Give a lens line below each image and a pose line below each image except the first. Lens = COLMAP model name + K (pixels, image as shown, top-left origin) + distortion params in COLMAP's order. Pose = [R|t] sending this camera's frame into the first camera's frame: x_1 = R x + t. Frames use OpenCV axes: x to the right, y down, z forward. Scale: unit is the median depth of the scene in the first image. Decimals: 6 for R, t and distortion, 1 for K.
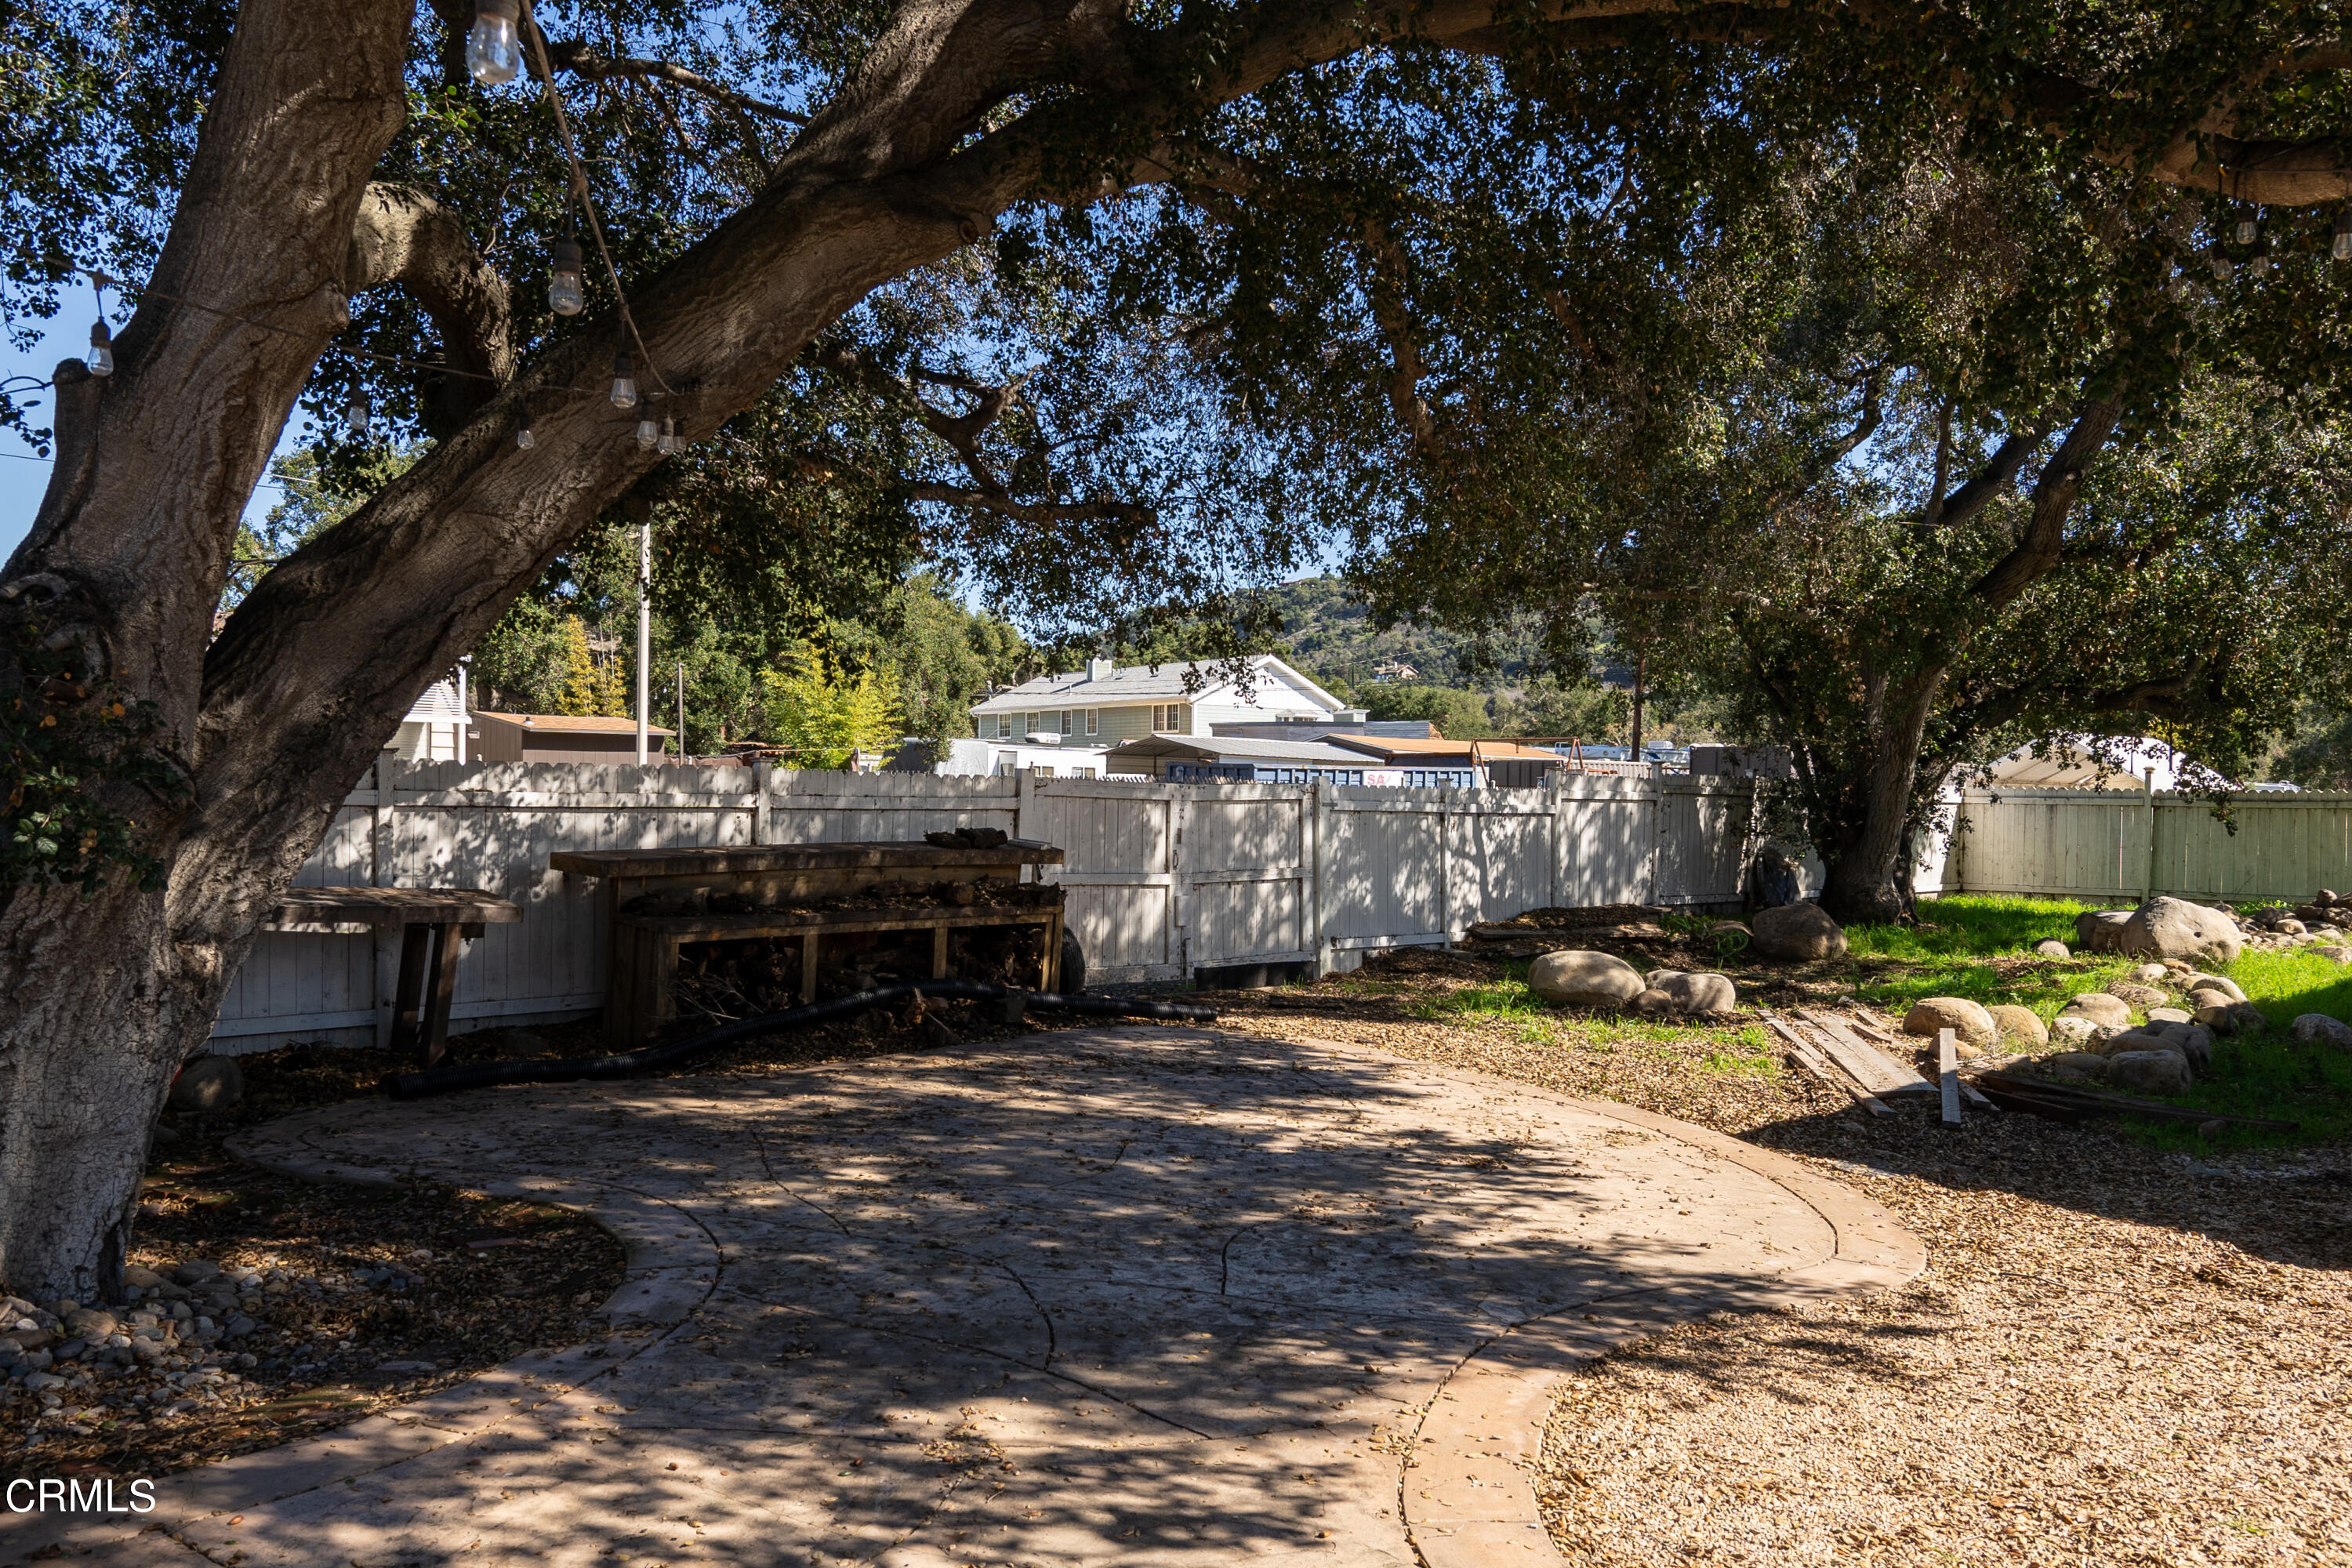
lens RADIAL K [[1847.2, 0, 1183.4], [0, 1847.2, 794.0], [0, 0, 1]] dist [0.004924, -0.002918]
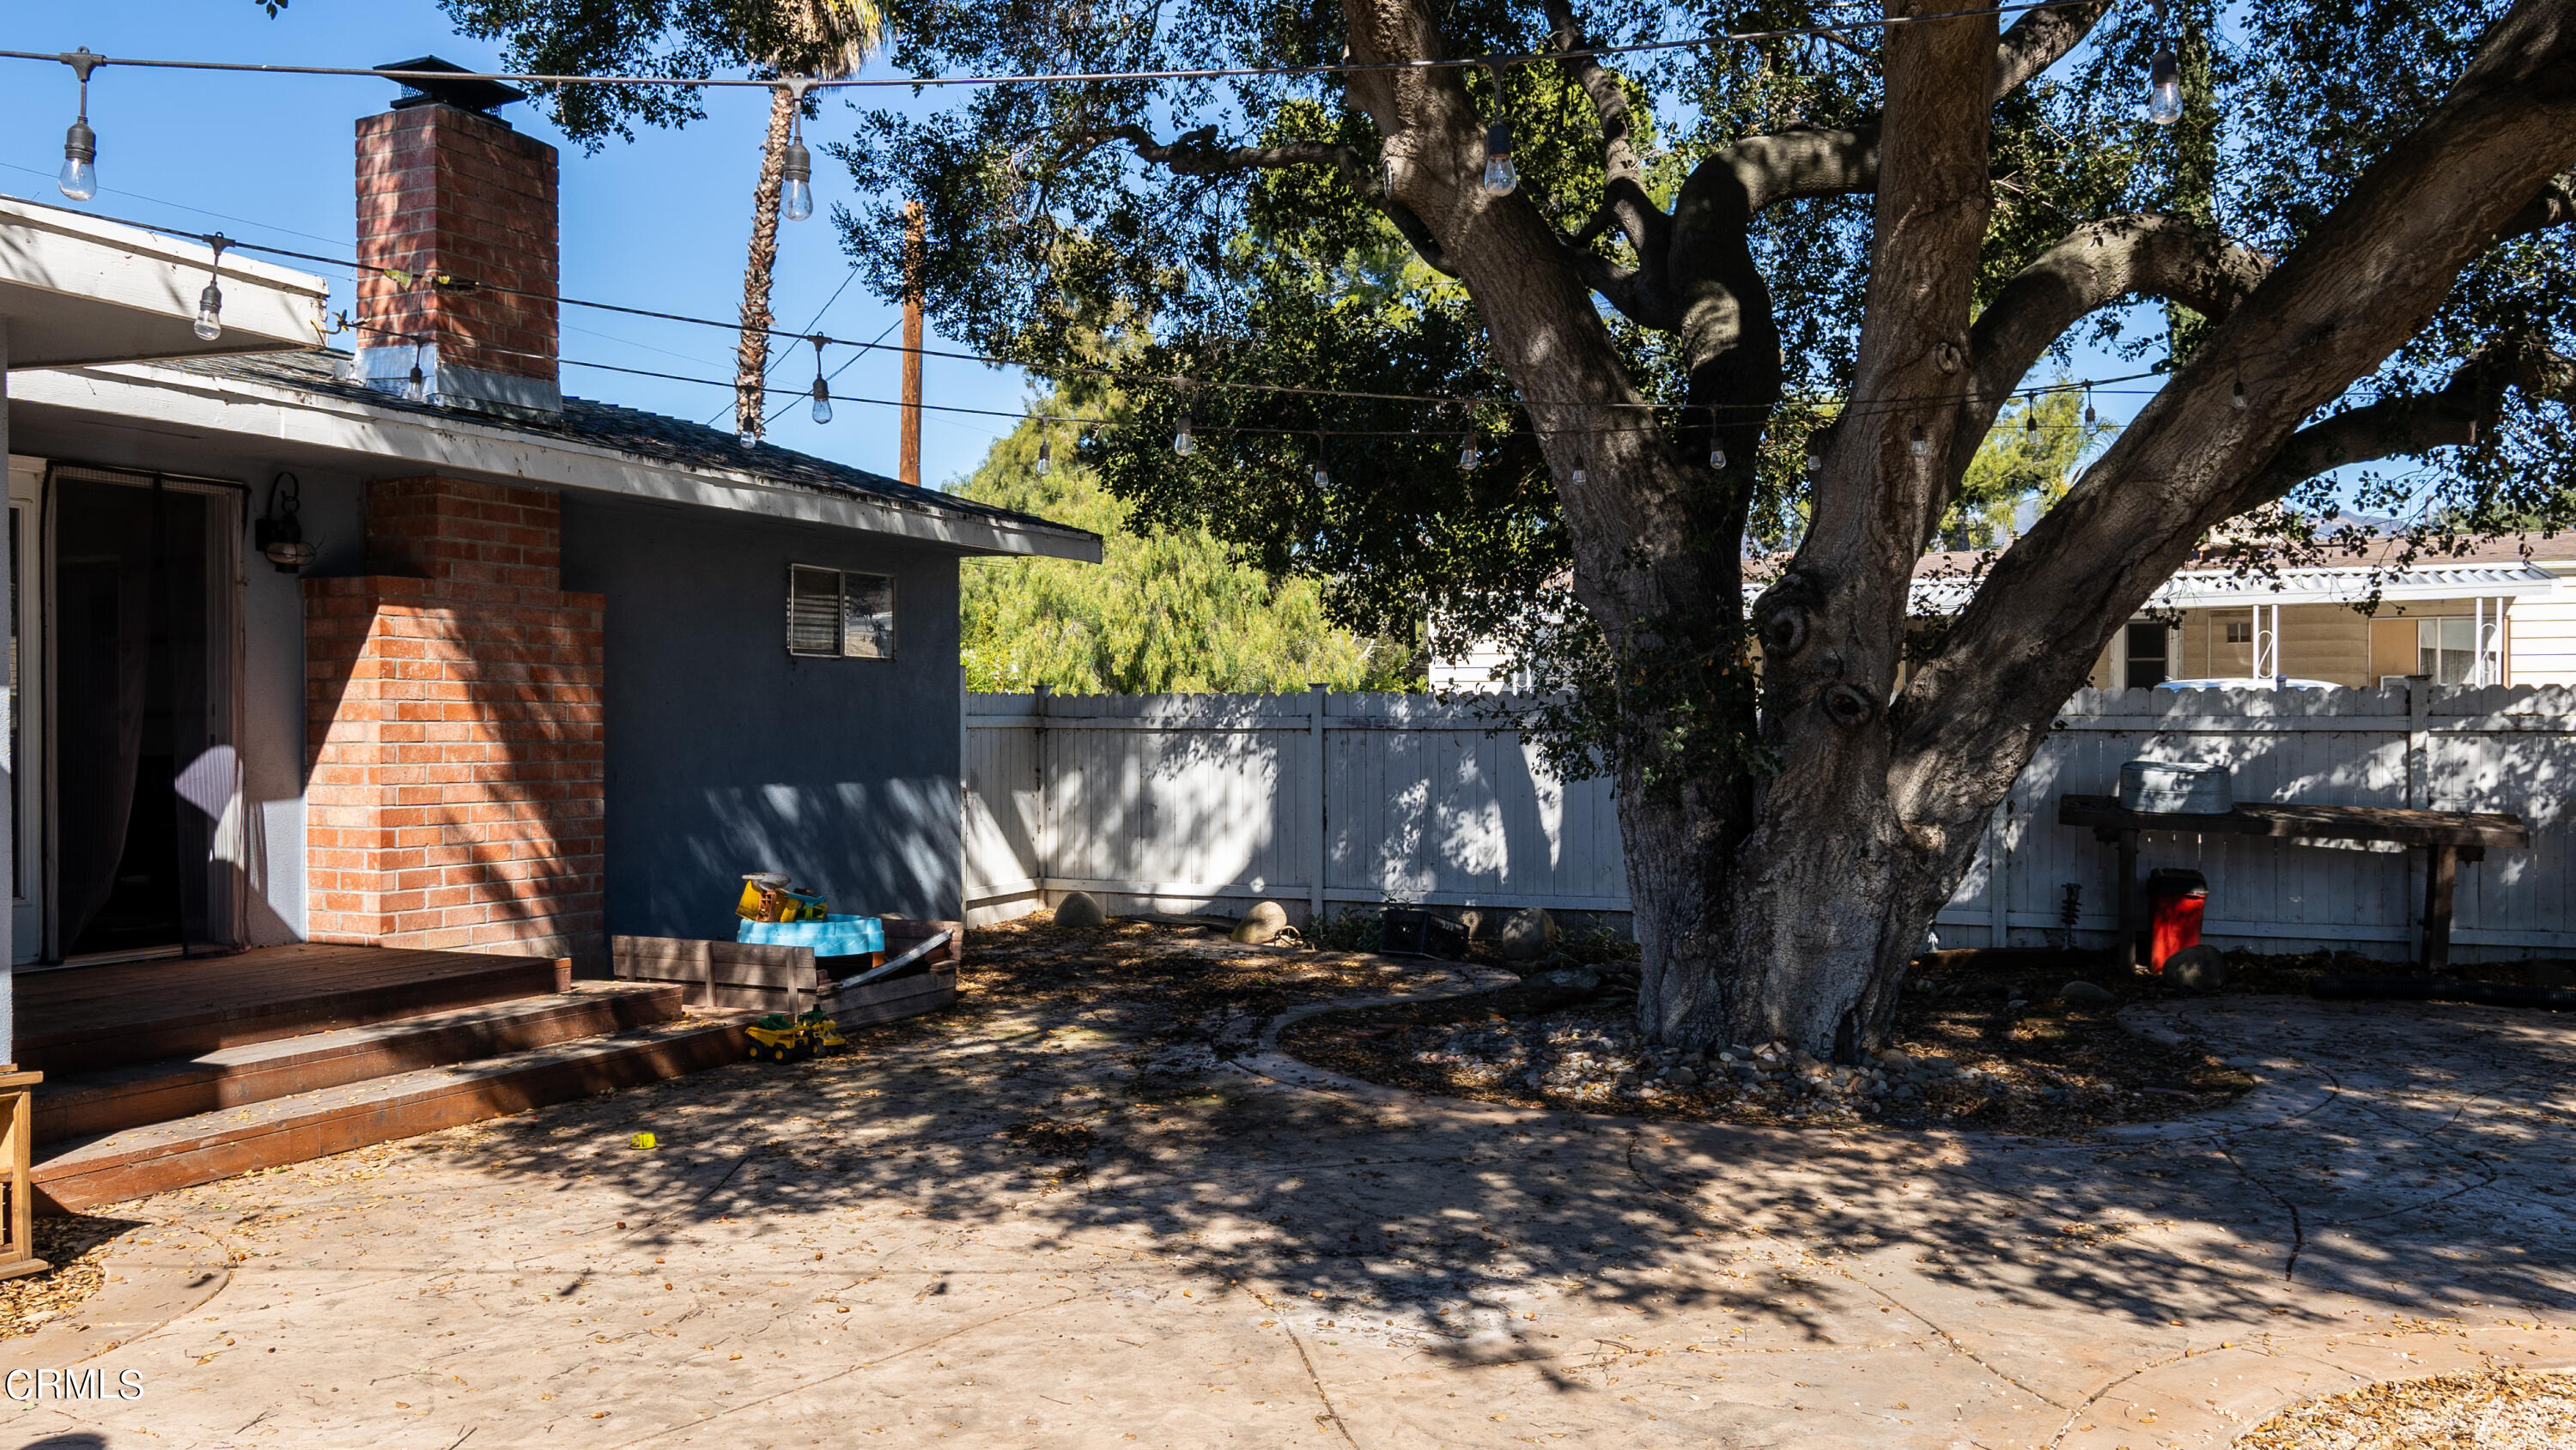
lens RADIAL K [[2013.6, 0, 1288.0], [0, 2013.6, 725.0], [0, 0, 1]] dist [0.007352, -0.007418]
pose [[0.355182, -0.014667, -0.934682, 0.639417], [0.009144, 0.999884, -0.012215, 0.017843], [0.934752, -0.004208, 0.355275, 0.011338]]
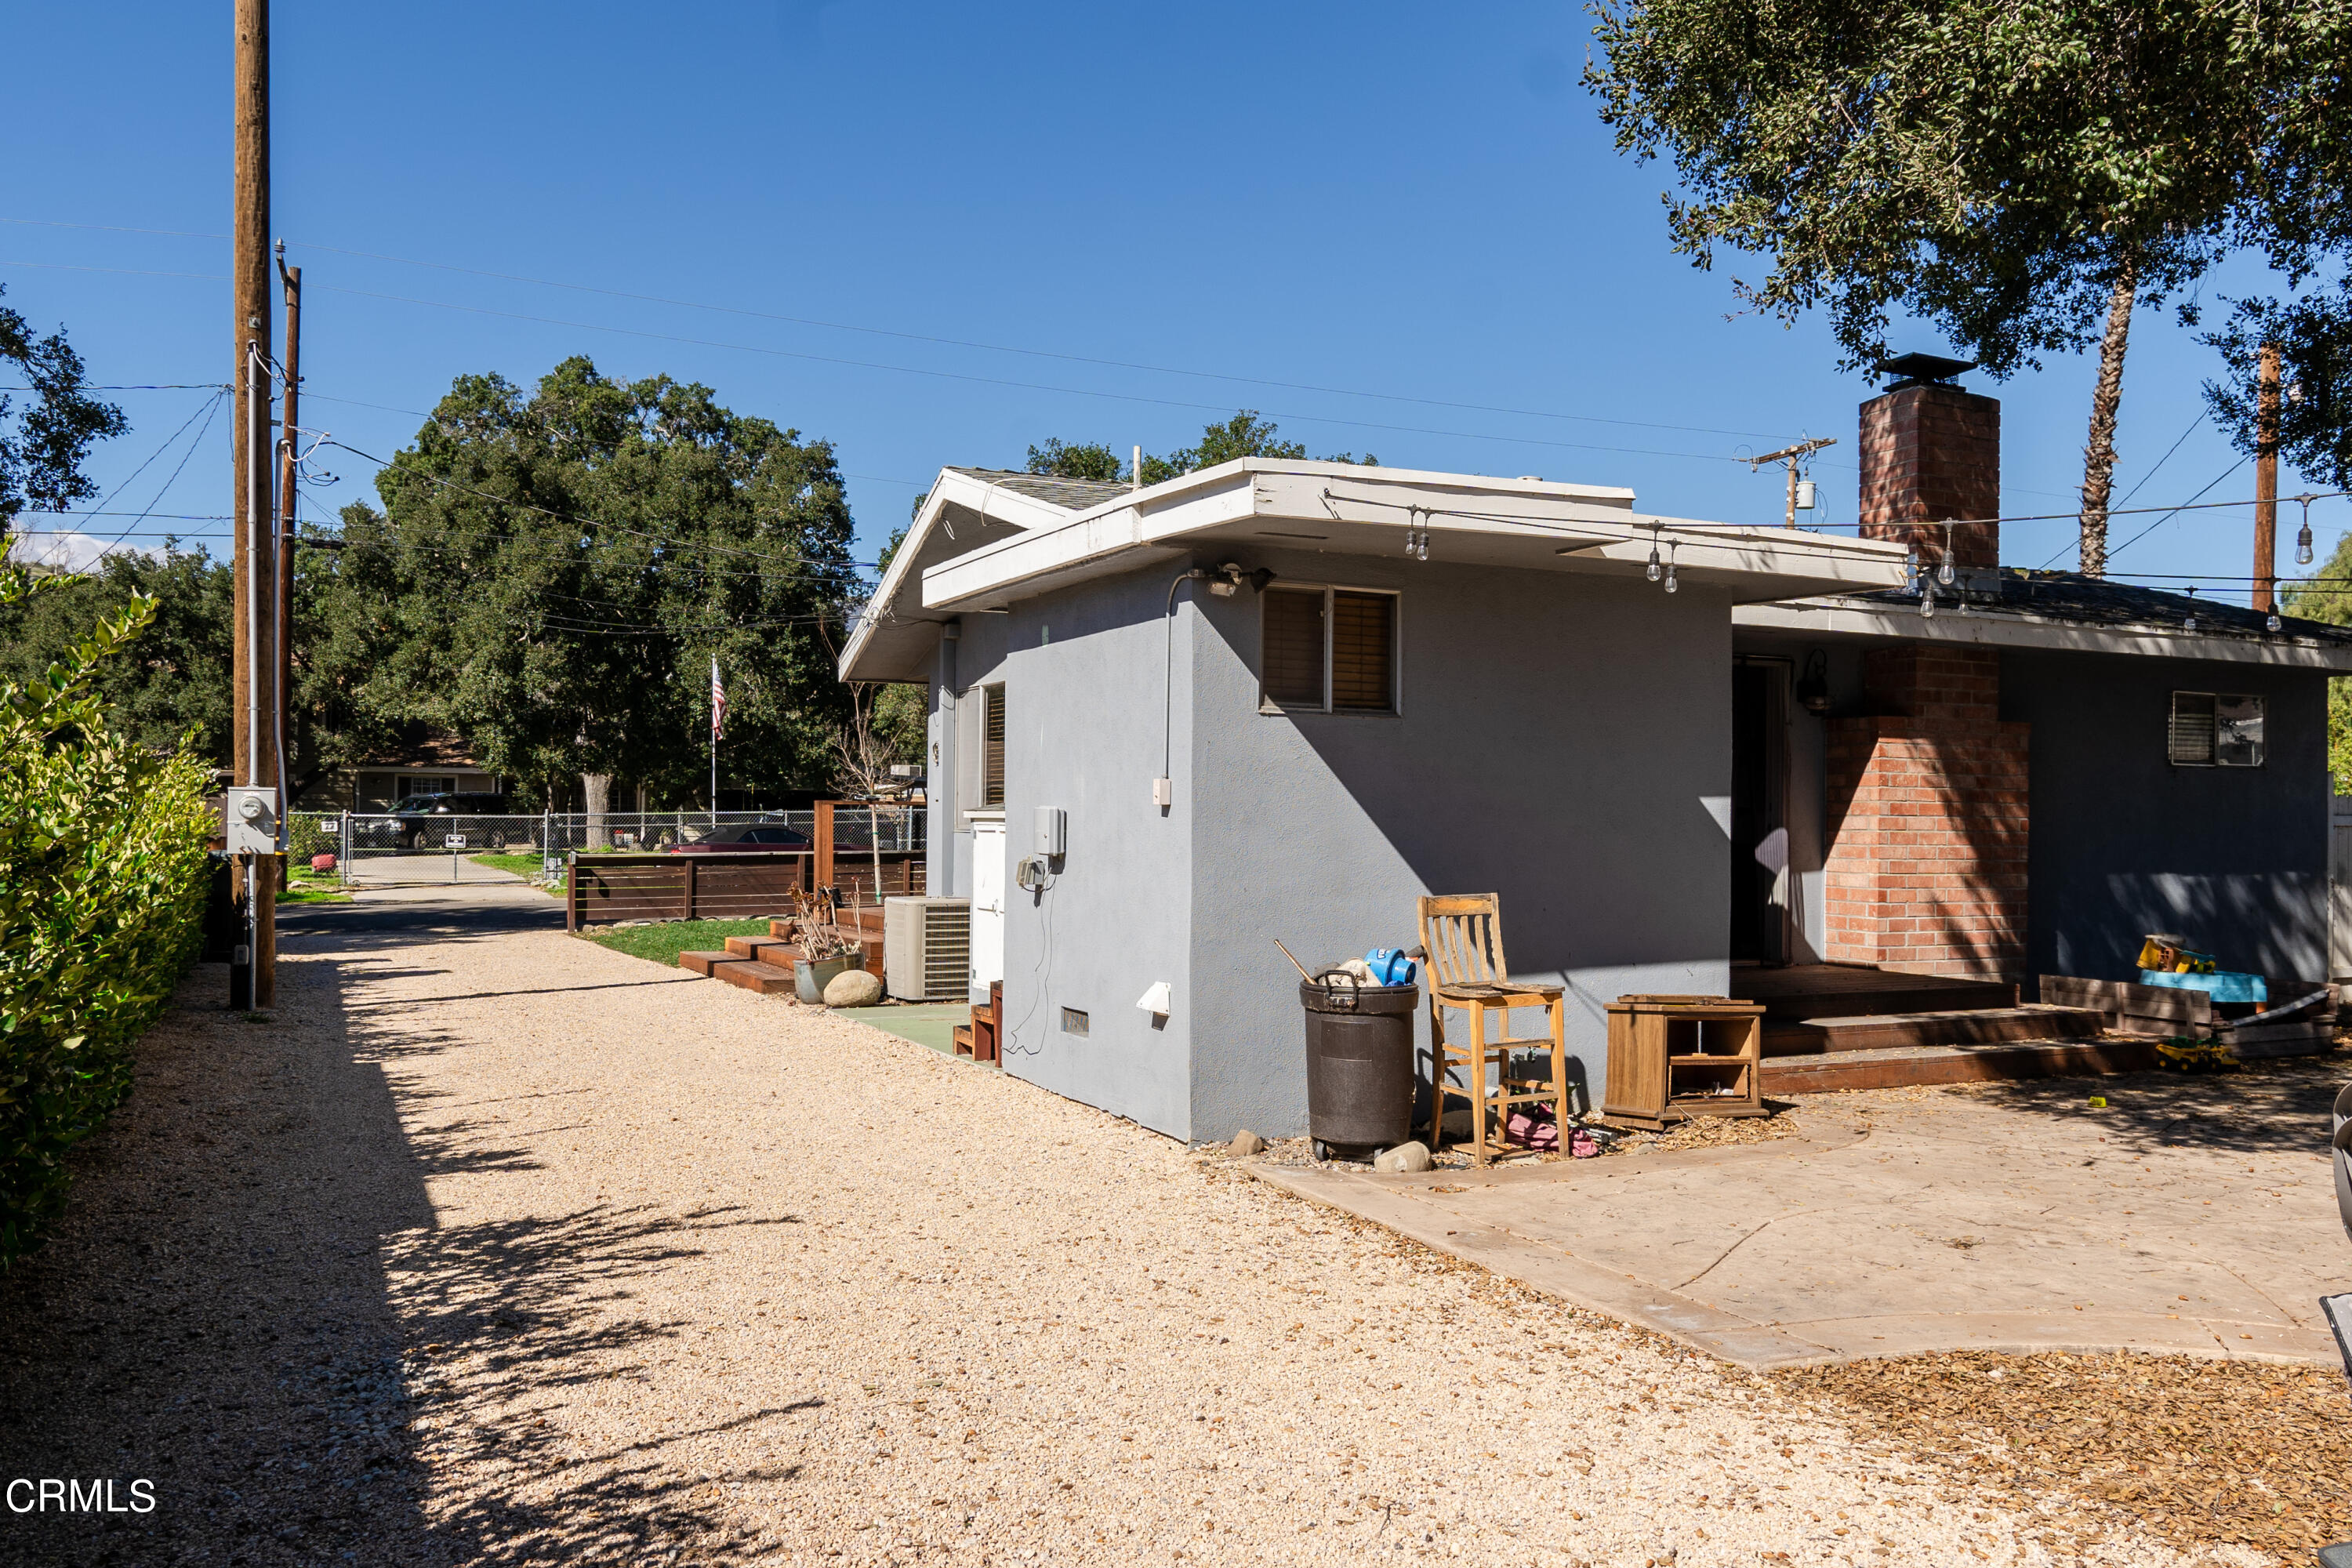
lens RADIAL K [[1815.5, 0, 1185.6], [0, 1815.5, 807.0], [0, 0, 1]] dist [0.007297, -0.012650]
pose [[-0.338799, -0.022780, -0.940583, 1.083896], [-0.011122, 0.999734, -0.020207, 0.028795], [0.940793, 0.003615, -0.338962, -0.117037]]
